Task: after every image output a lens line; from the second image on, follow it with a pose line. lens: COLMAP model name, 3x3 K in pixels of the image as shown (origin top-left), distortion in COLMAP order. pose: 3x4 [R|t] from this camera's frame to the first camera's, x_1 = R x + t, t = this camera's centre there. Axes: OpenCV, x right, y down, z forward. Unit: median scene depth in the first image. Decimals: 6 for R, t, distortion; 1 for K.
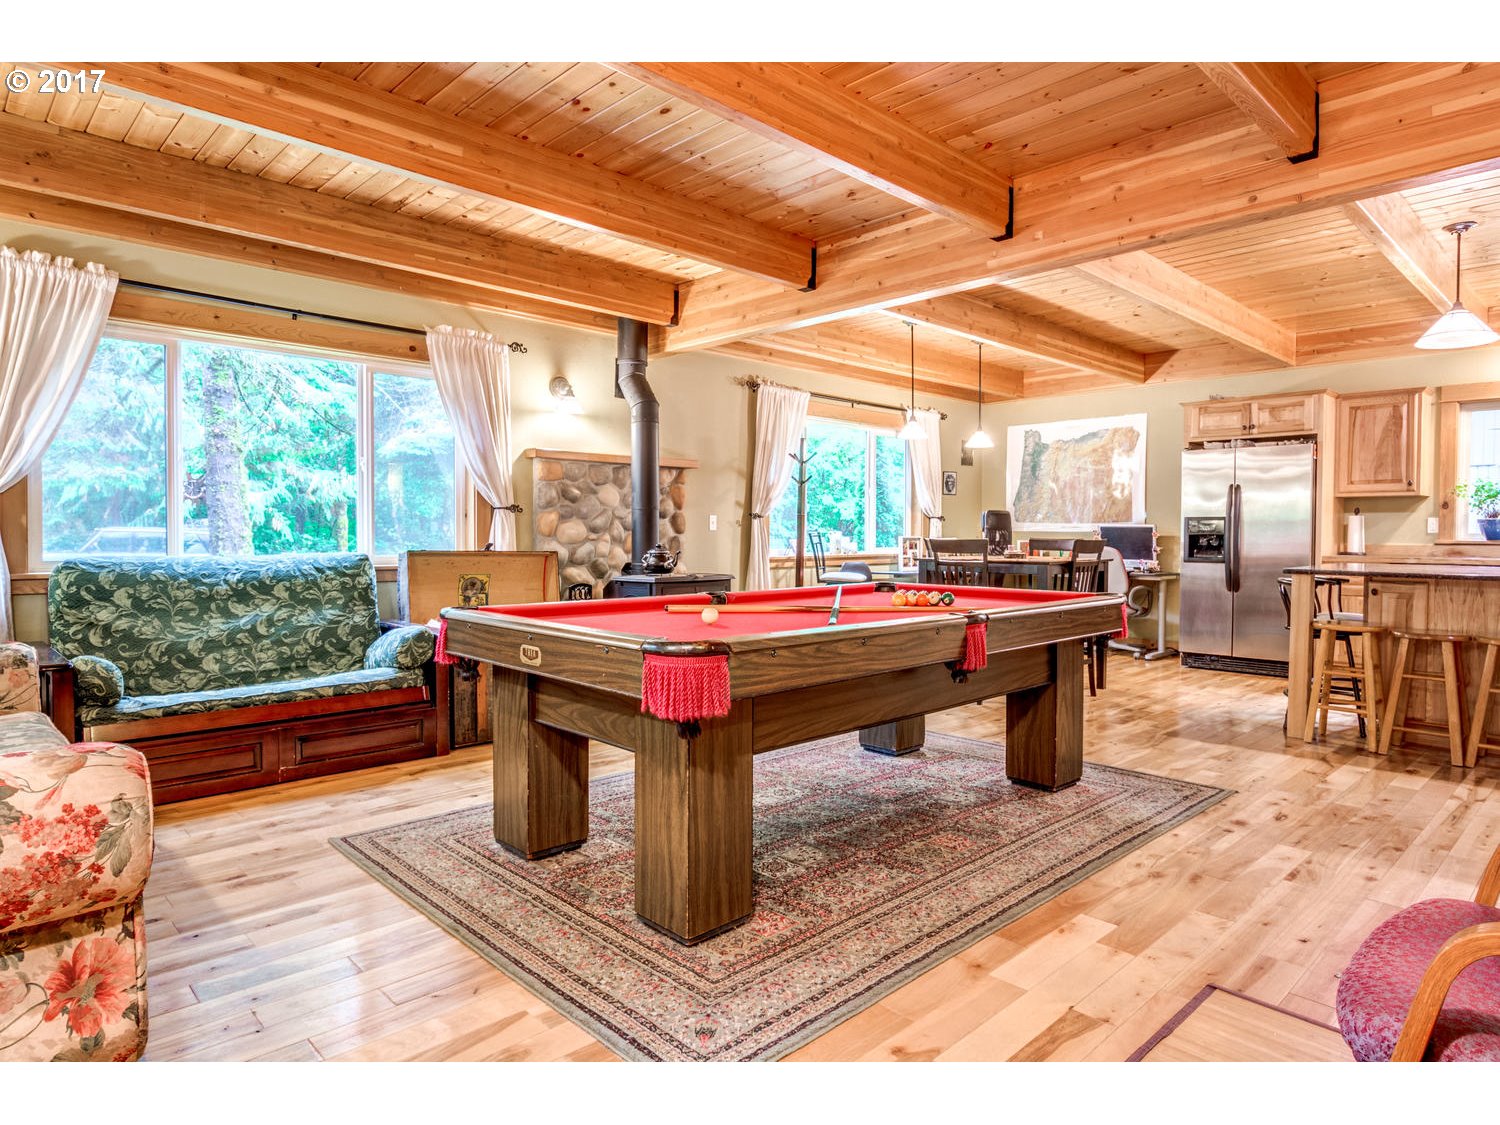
lens RADIAL K [[847.5, 0, 750.7], [0, 847.5, 556.4], [0, 0, 1]] dist [-0.002191, -0.000217]
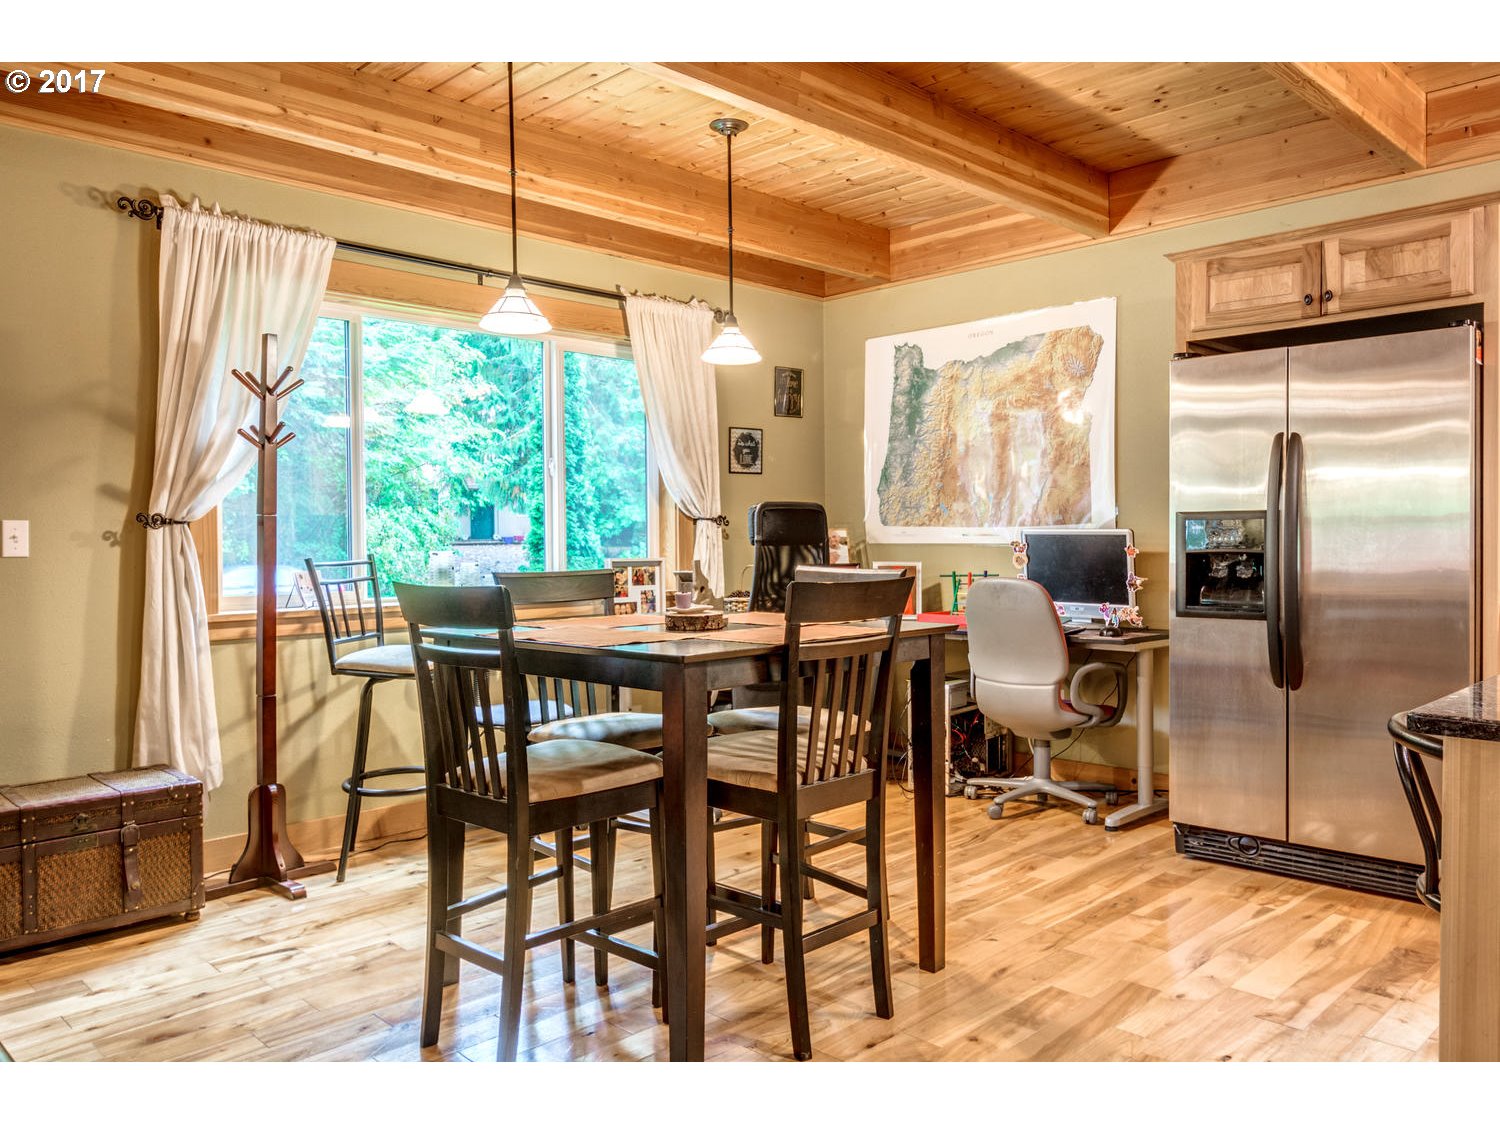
lens RADIAL K [[1065.5, 0, 749.7], [0, 1065.5, 561.2], [0, 0, 1]] dist [-0.001094, -0.004090]
pose [[0.999867, -0.010686, 0.012327, 0.274192], [0.010758, 0.999925, -0.005792, -0.019796], [-0.012265, 0.005924, 0.999907, 0.437631]]
